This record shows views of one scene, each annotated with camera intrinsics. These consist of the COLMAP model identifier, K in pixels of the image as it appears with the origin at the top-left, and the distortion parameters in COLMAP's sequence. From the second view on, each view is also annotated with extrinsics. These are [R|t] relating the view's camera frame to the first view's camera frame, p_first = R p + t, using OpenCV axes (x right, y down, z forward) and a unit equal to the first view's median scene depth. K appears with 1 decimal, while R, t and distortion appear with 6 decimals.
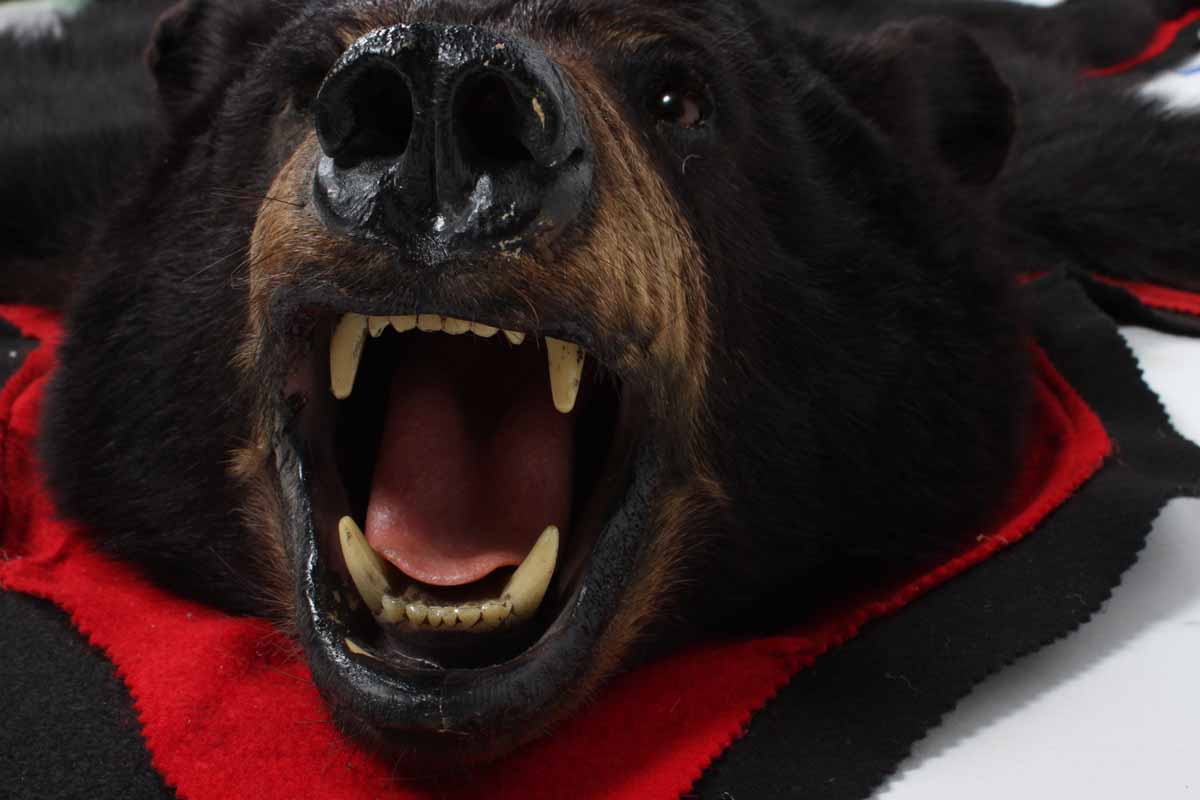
lens RADIAL K [[1567.5, 0, 601.4], [0, 1567.5, 397.5], [0, 0, 1]] dist [-0.060528, 0.000000]
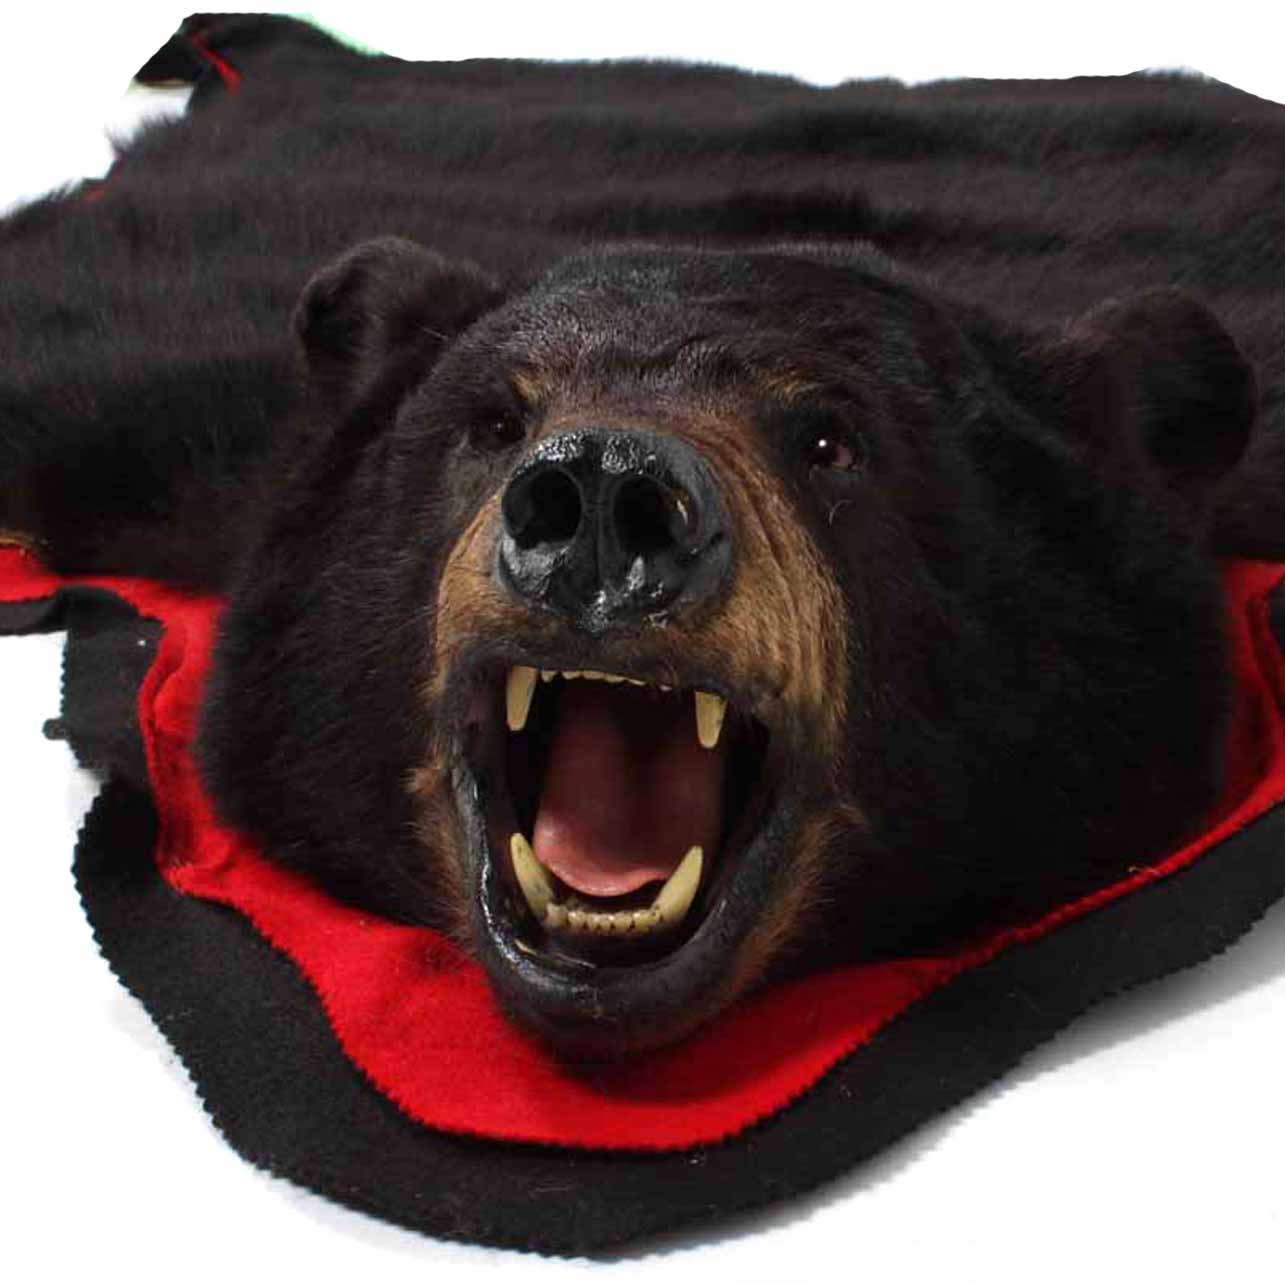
lens RADIAL K [[2215.9, 0, 638.9], [0, 2215.9, 641.6], [0, 0, 1]] dist [0.074230, 0.000000]
pose [[0.995540, 0.017059, -0.092782, 0.064229], [-0.017836, 0.999812, -0.007549, -0.047096], [0.092636, 0.009170, 0.995658, -0.532616]]
